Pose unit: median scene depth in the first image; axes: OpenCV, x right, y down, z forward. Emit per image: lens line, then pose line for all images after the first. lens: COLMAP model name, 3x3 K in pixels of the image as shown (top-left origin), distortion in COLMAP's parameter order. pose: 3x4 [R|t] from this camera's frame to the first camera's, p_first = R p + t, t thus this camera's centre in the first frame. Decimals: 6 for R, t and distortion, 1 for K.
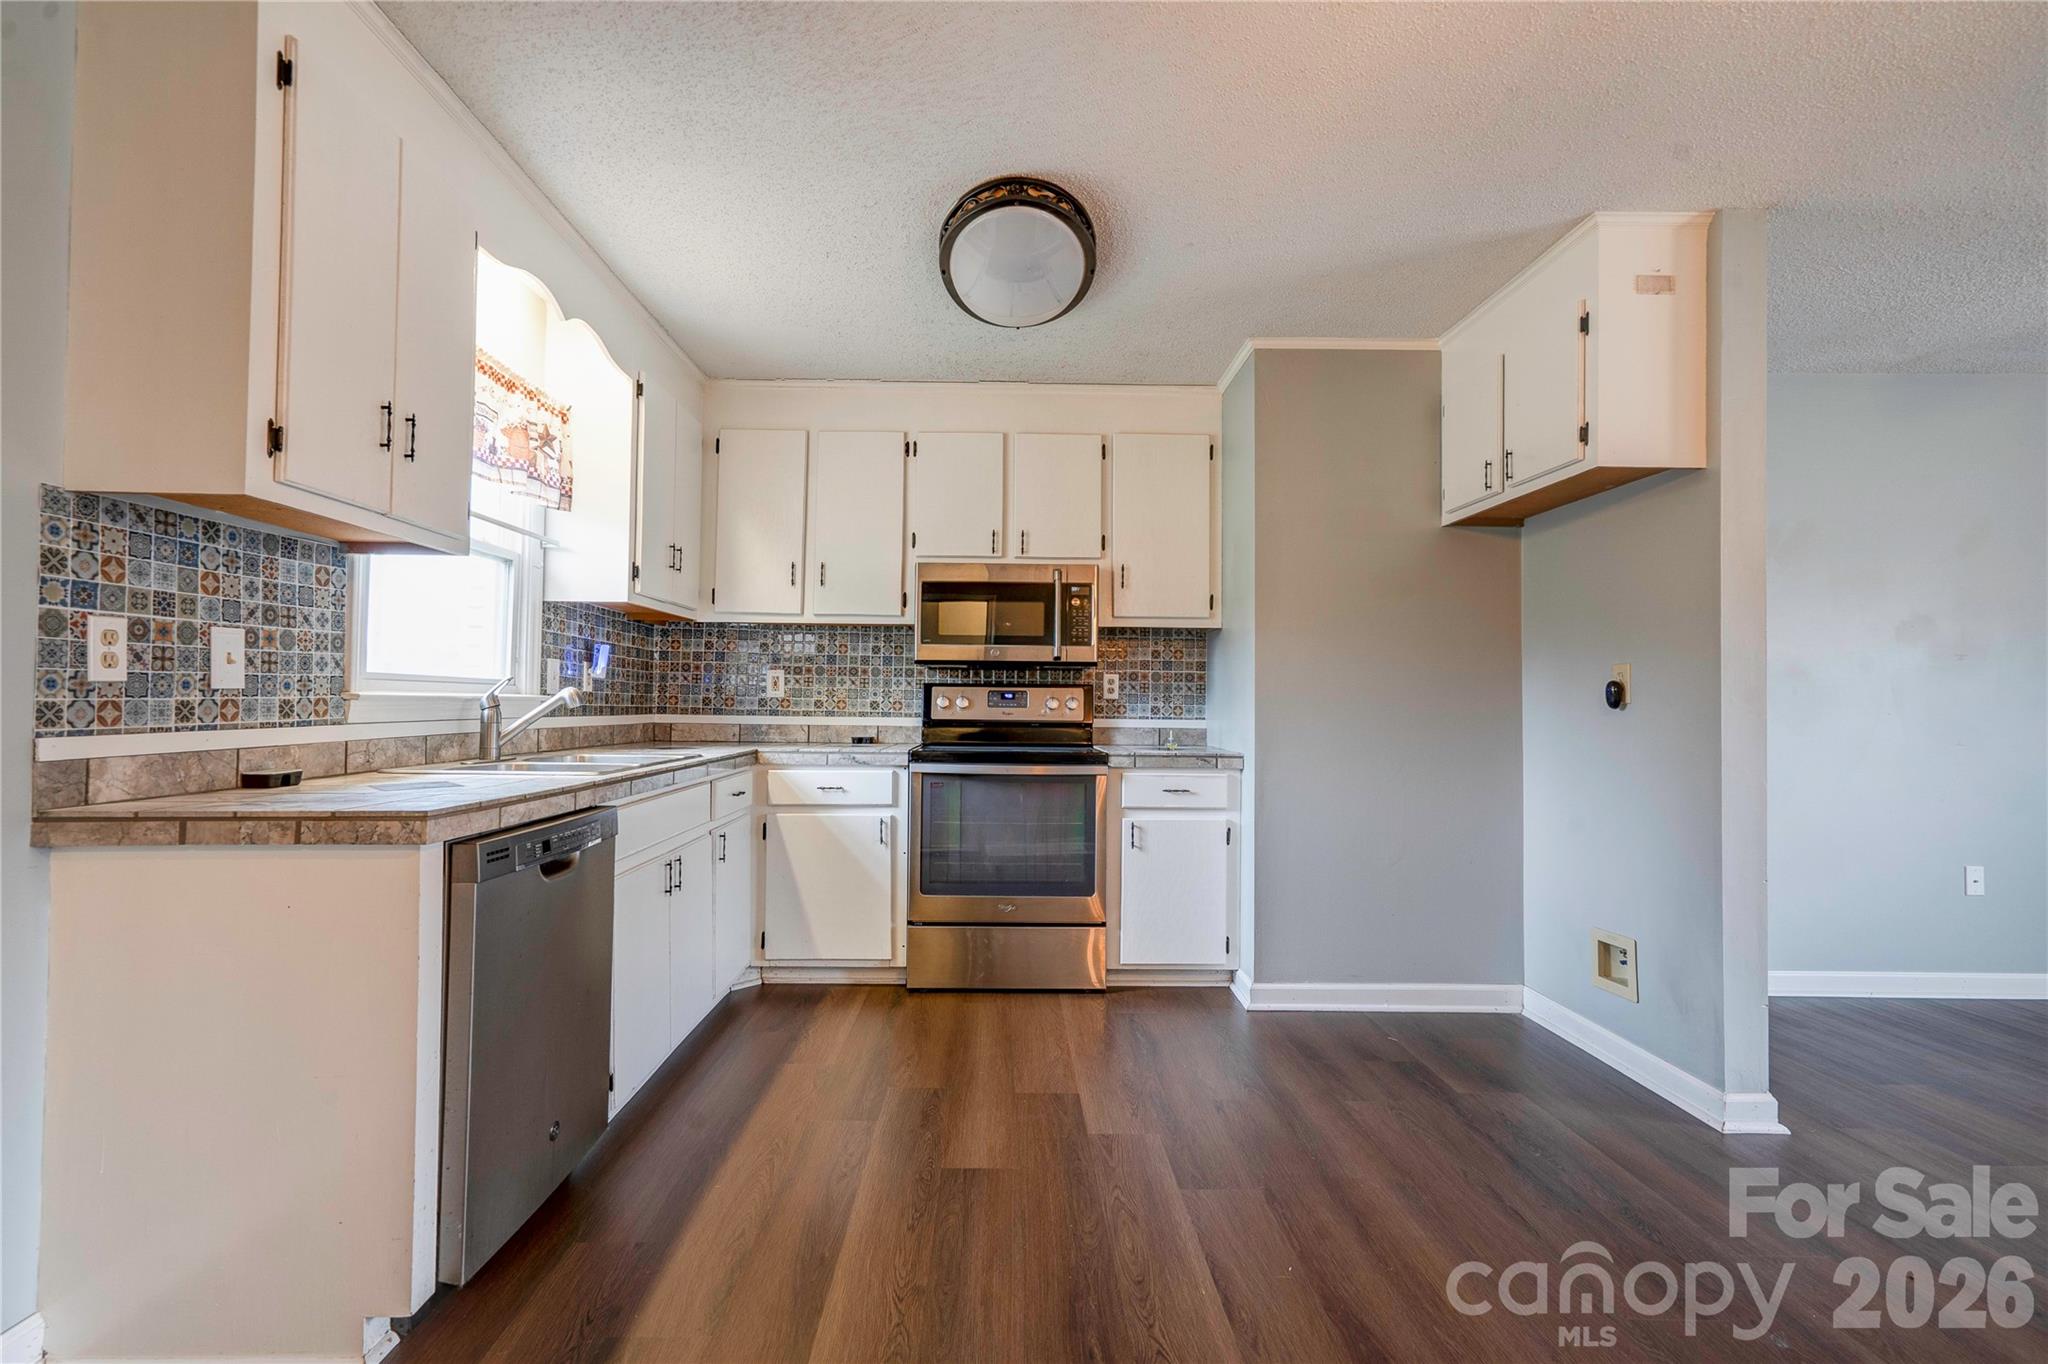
lens RADIAL K [[940.9, 0, 1014.6], [0, 940.9, 683.6], [0, 0, 1]] dist [-0.007515, 0.022674]
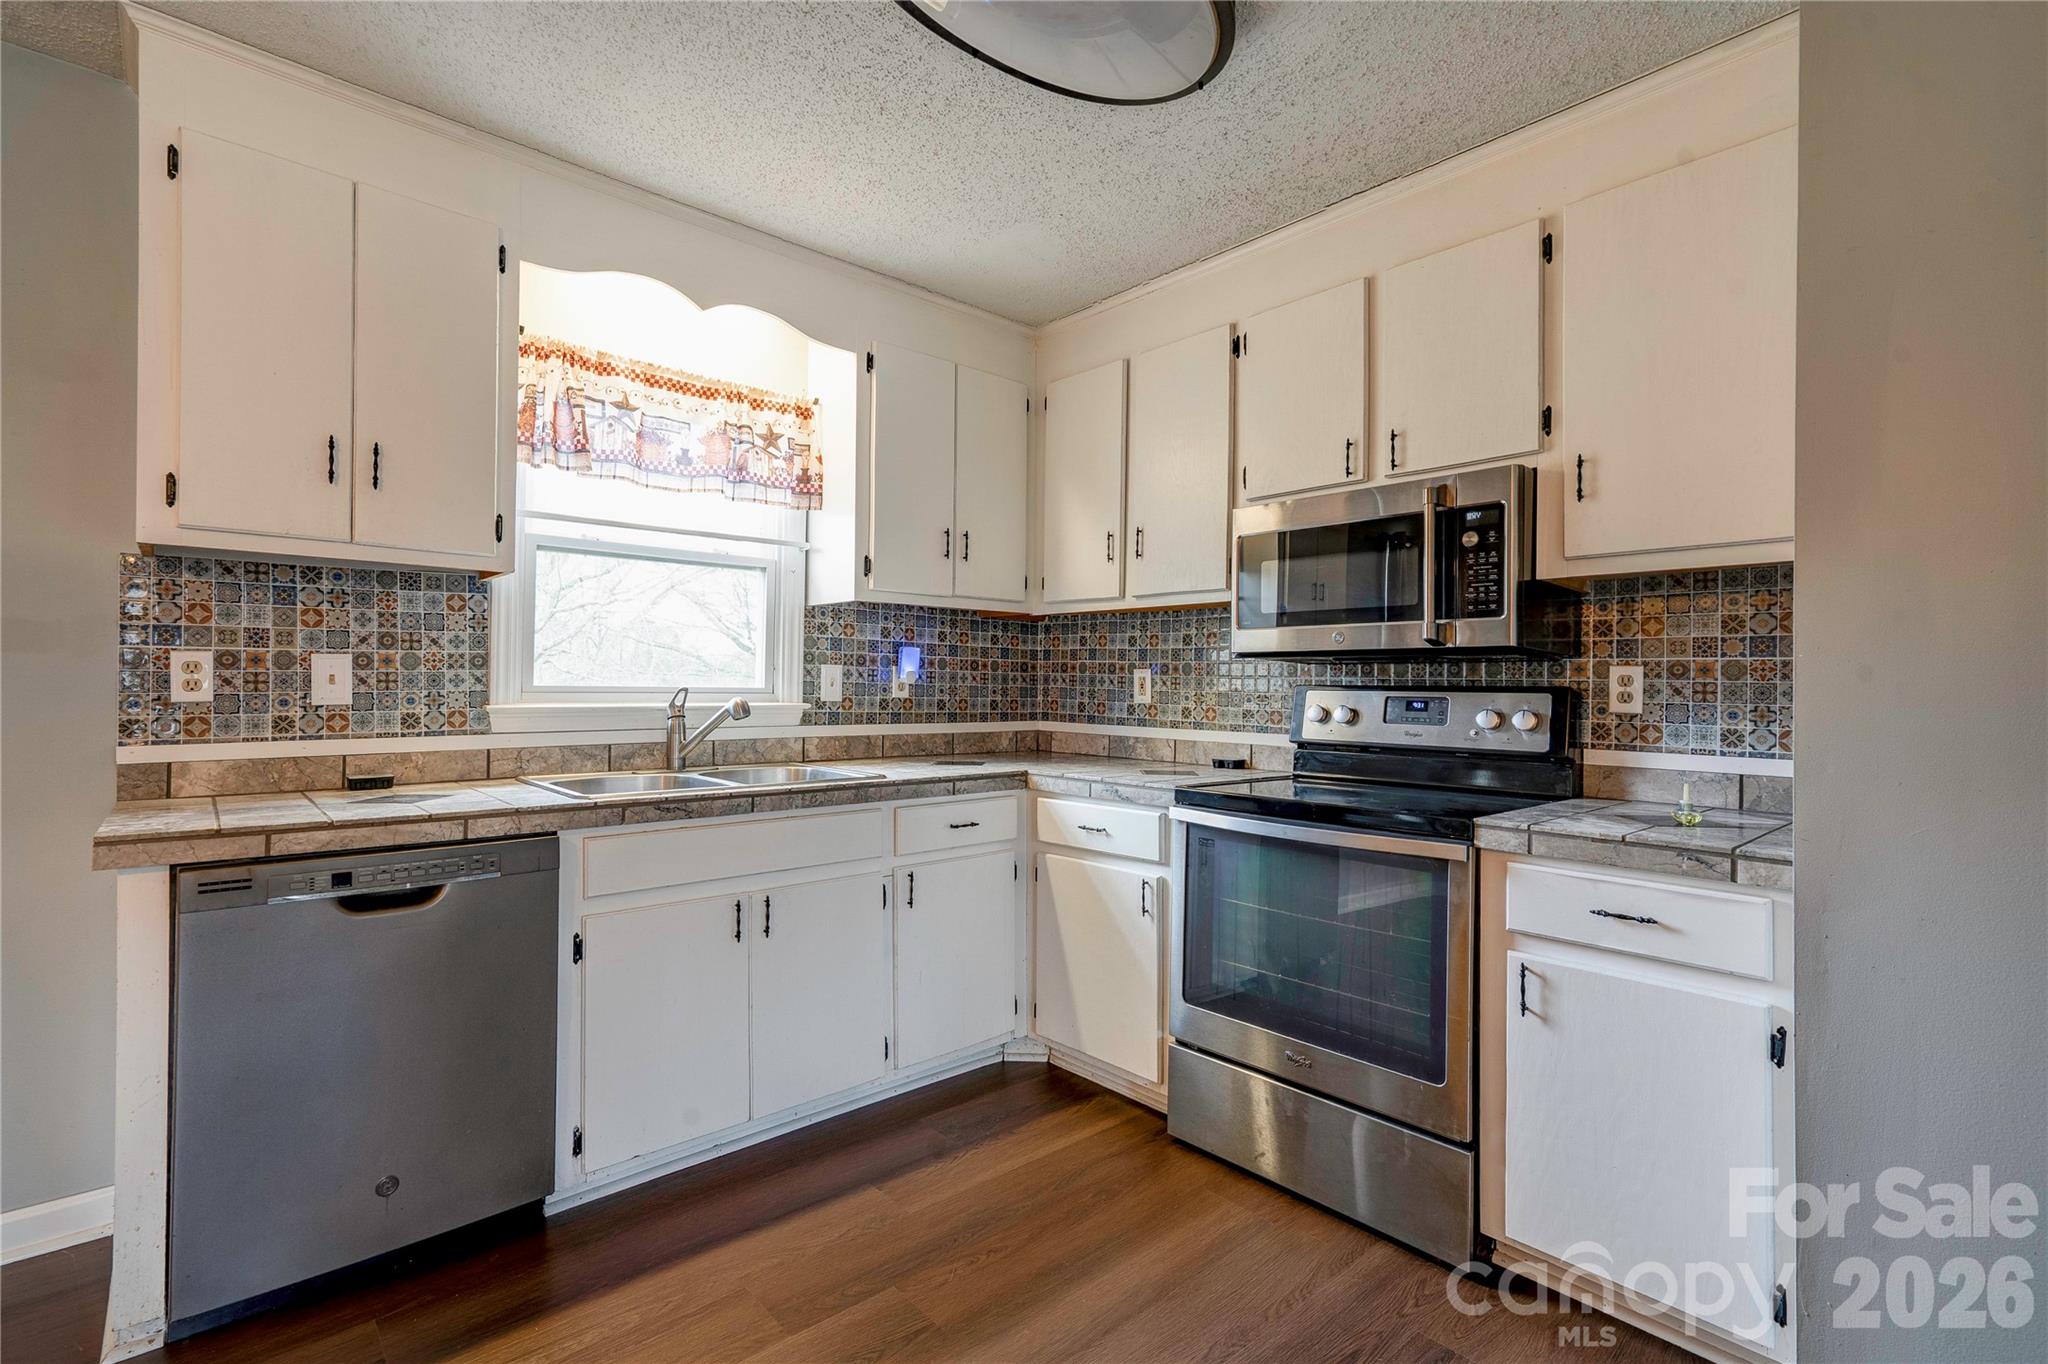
lens RADIAL K [[959.5, 0, 1018.2], [0, 959.5, 673.6], [0, 0, 1]] dist [0.023287, 0.001266]
pose [[0.646376, -0.012559, -0.762916, 0.599760], [0.012900, 0.999901, -0.005531, -0.014659], [0.762910, -0.006267, 0.646474, 0.791664]]
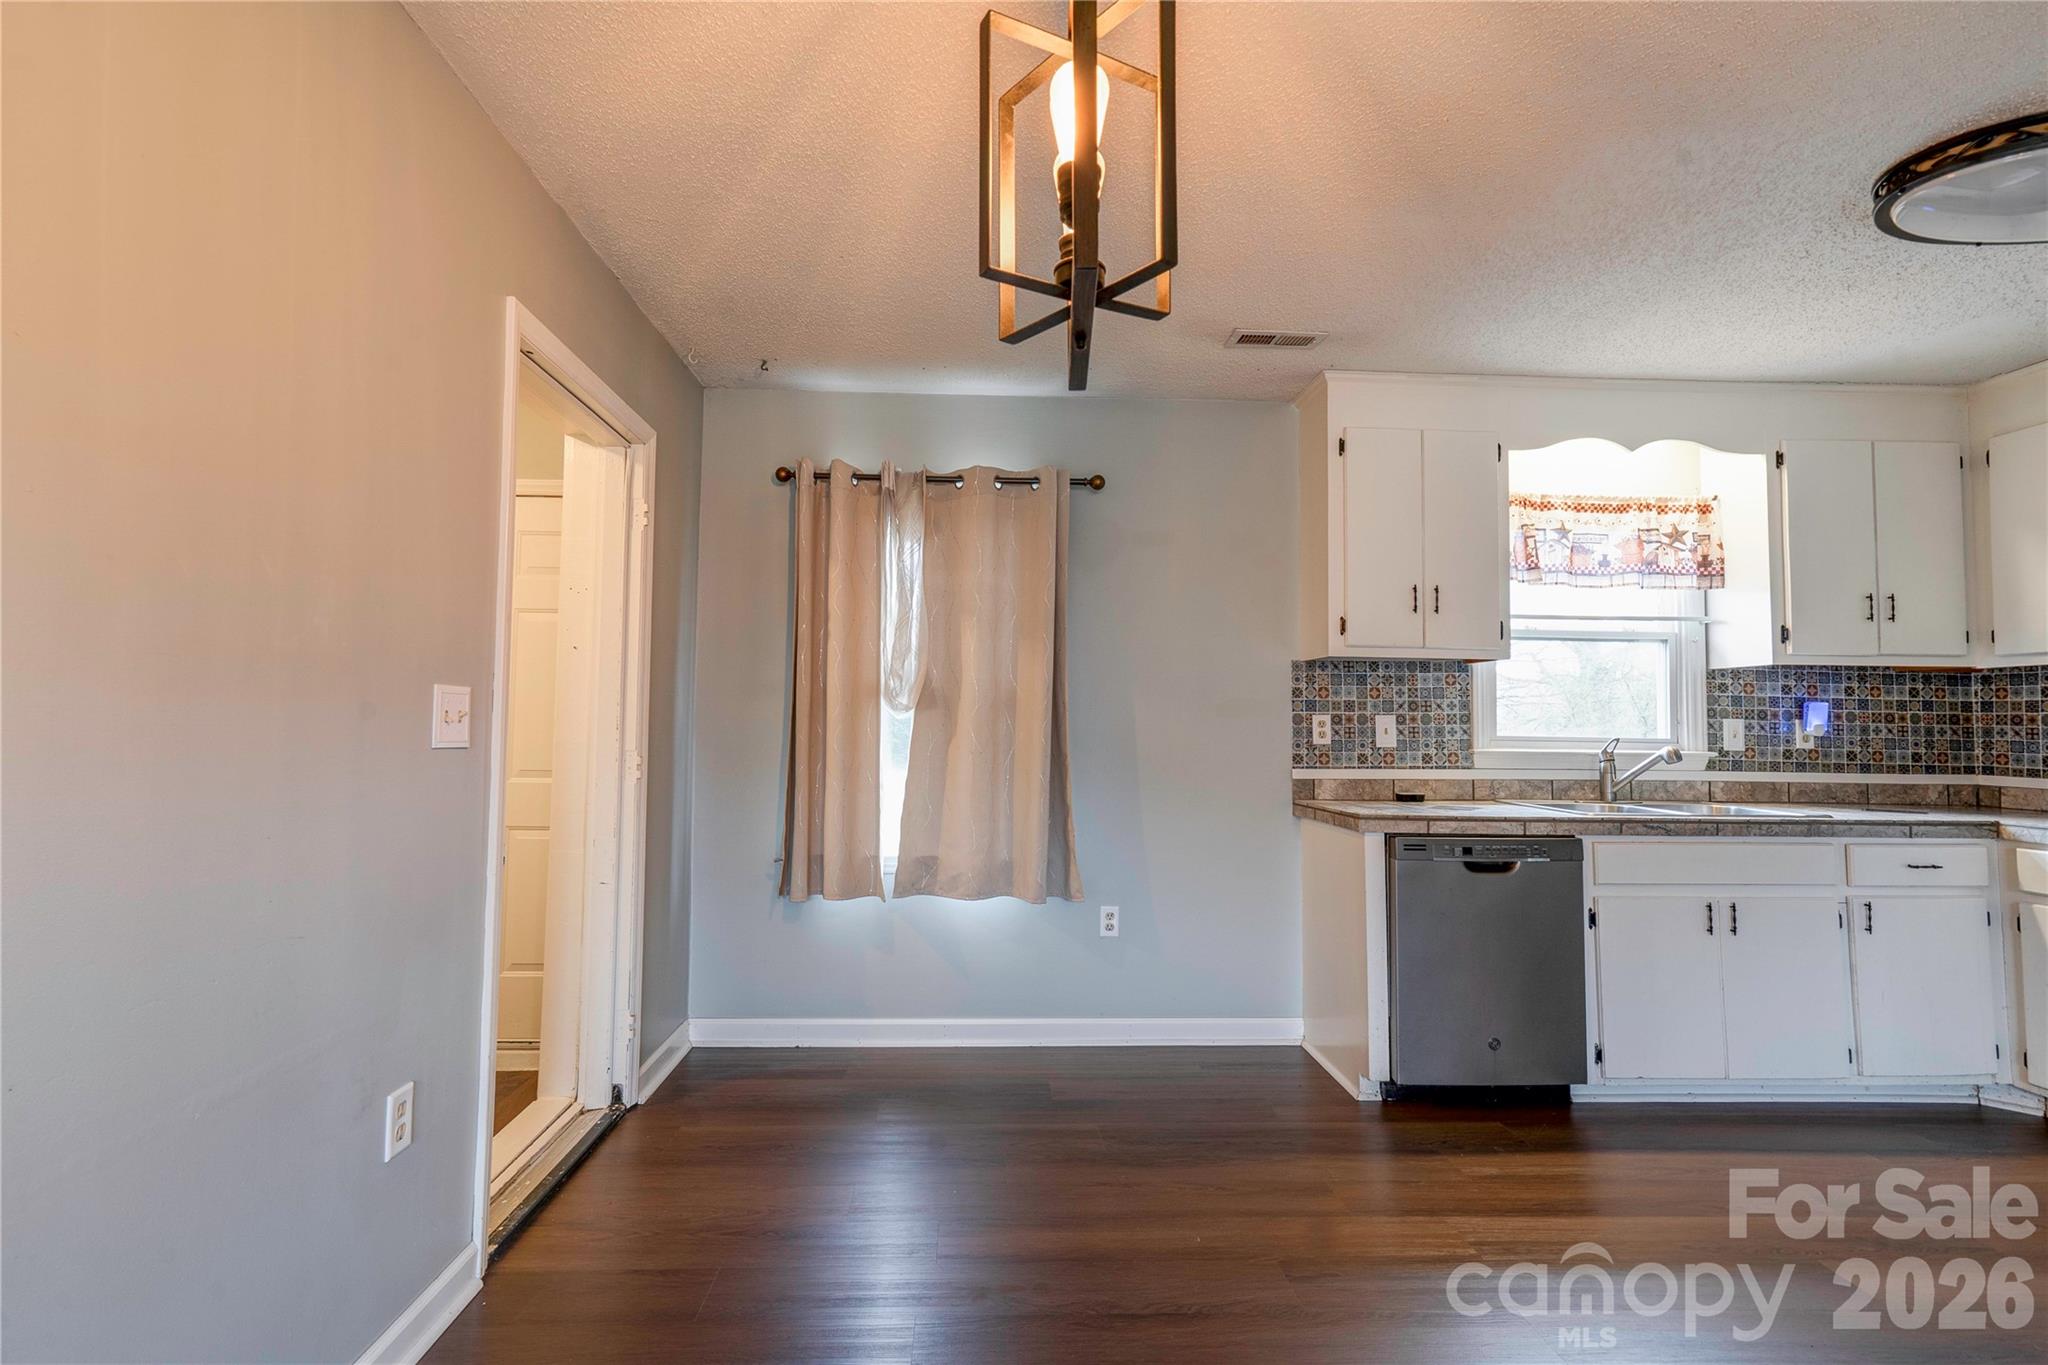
lens RADIAL K [[959.5, 0, 1018.2], [0, 959.5, 674.1], [0, 0, 1]] dist [0.023287, 0.001266]
pose [[0.032532, -0.061943, -0.997549, 0.986099], [0.010674, 0.998042, -0.061626, -0.027268], [0.999414, -0.008643, 0.033129, 0.180668]]
